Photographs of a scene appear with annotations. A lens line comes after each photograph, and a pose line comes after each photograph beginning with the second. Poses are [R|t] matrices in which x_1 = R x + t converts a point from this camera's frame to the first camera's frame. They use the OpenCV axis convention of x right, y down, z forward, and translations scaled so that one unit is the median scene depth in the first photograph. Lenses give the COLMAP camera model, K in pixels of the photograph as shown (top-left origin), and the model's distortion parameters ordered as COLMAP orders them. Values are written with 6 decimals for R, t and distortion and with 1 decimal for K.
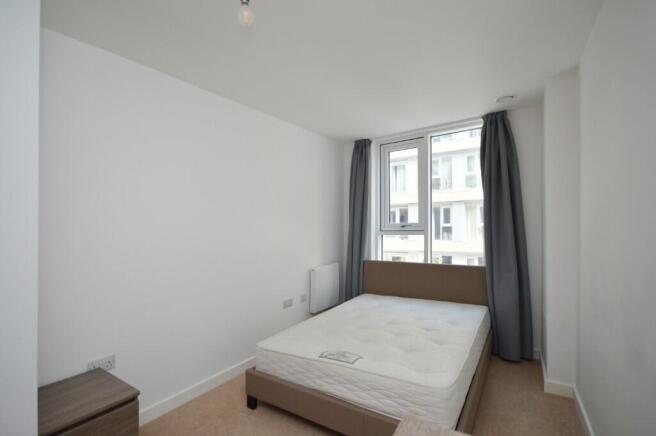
lens RADIAL K [[301.4, 0, 328.0], [0, 301.4, 218.0], [0, 0, 1]] dist [-0.000029, 0.000143]
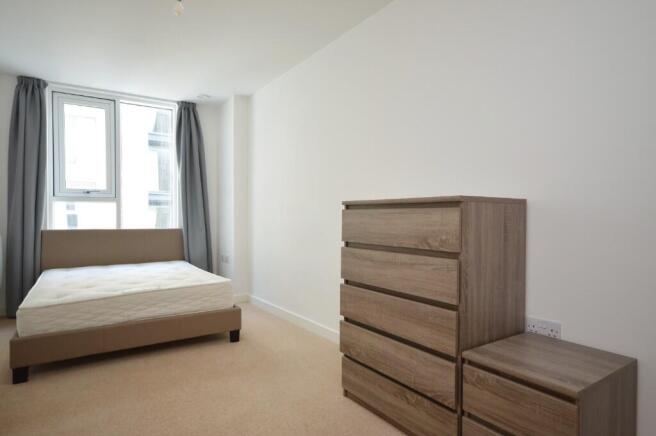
lens RADIAL K [[385.0, 0, 328.0], [0, 385.0, 218.0], [0, 0, 1]] dist [0.001192, 0.000440]
pose [[0.408796, 0.017730, 0.912453, -0.602445], [-0.042975, 0.999076, -0.000160, 0.086831], [-0.911613, -0.039147, 0.409180, -0.154505]]
